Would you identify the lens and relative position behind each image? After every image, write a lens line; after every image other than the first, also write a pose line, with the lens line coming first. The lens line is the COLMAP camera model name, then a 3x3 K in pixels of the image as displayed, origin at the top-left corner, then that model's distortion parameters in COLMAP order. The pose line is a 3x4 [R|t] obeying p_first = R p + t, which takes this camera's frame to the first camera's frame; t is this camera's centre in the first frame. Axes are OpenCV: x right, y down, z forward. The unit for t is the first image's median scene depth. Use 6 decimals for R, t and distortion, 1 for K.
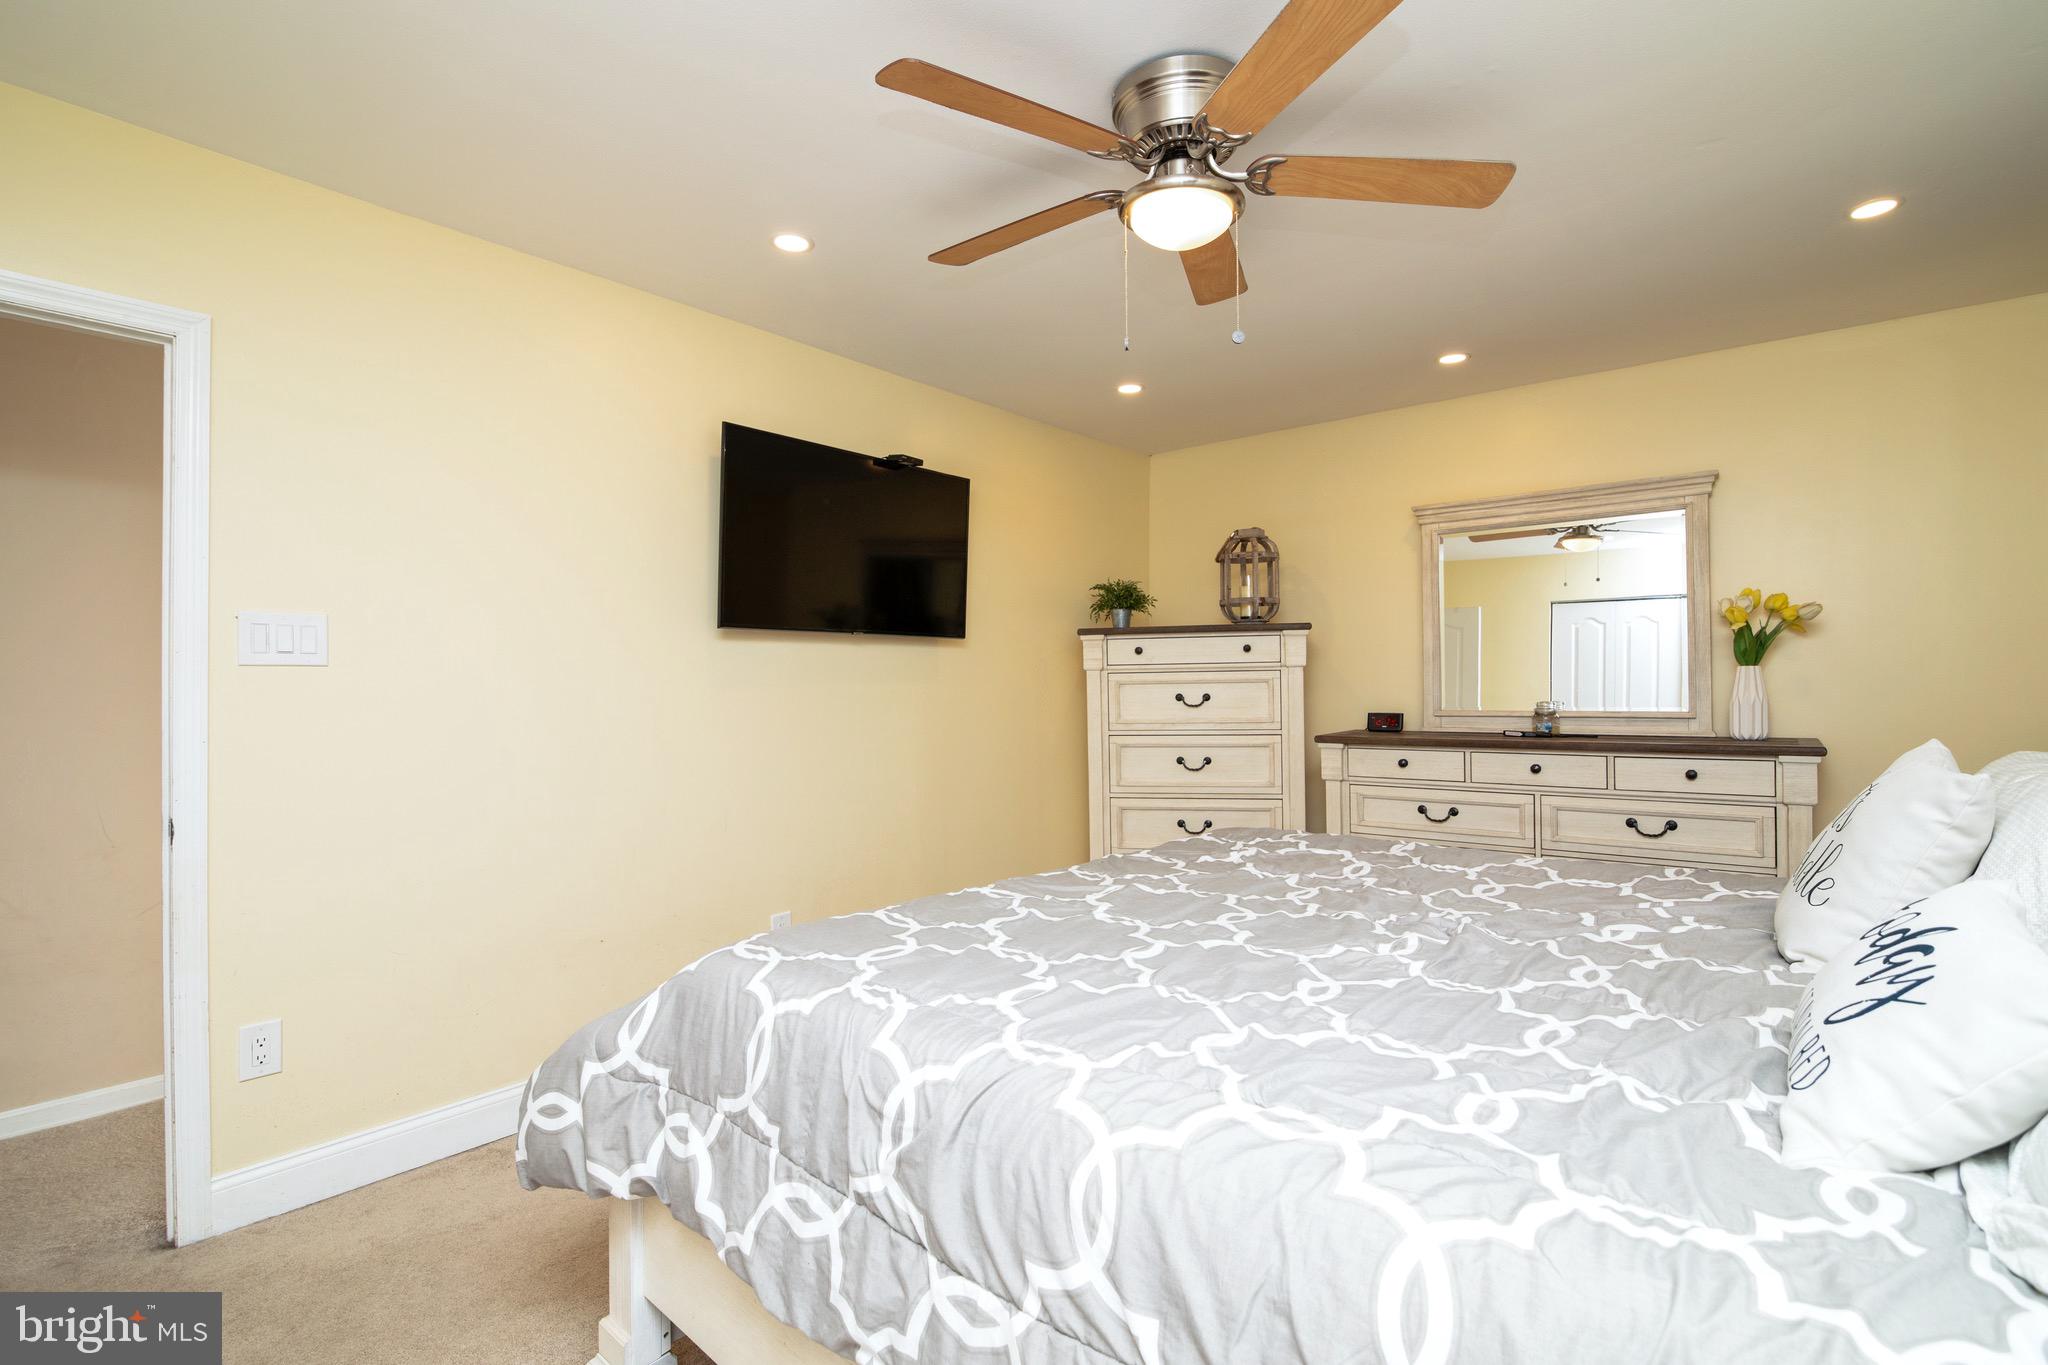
lens RADIAL K [[934.9, 0, 1028.6], [0, 934.9, 682.4], [0, 0, 1]] dist [-0.020754, 0.000242]
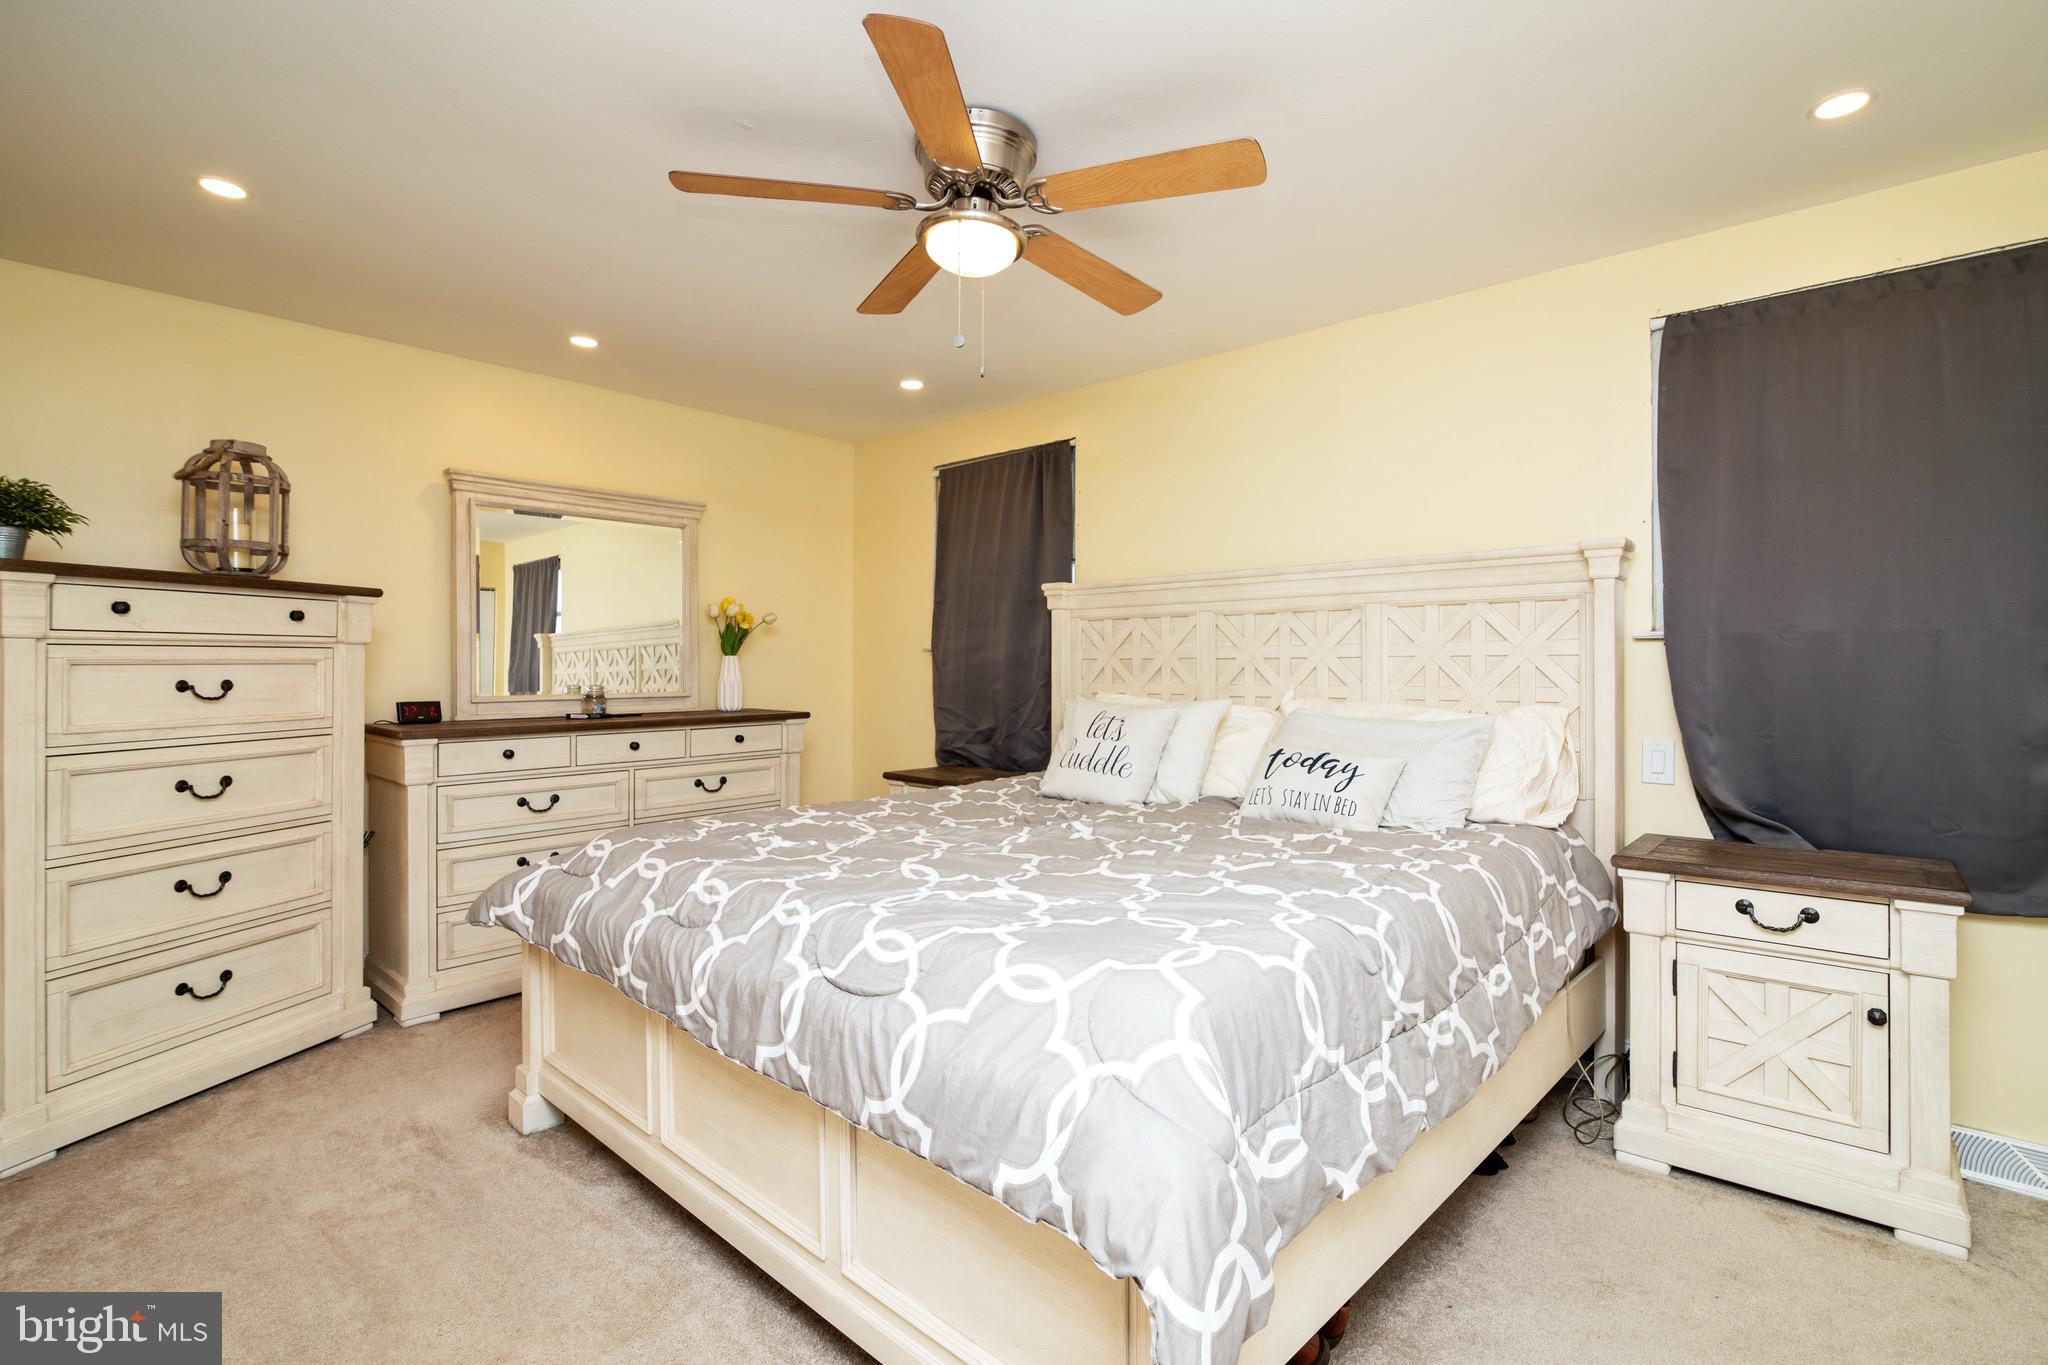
lens RADIAL K [[932.9, 0, 1021.8], [0, 932.9, 676.4], [0, 0, 1]] dist [-0.018739, 0.001009]
pose [[0.048601, -0.000013, 0.998818, -0.440936], [-0.001684, 0.999999, 0.000095, 0.008823], [-0.998817, -0.001687, 0.048601, 0.416932]]
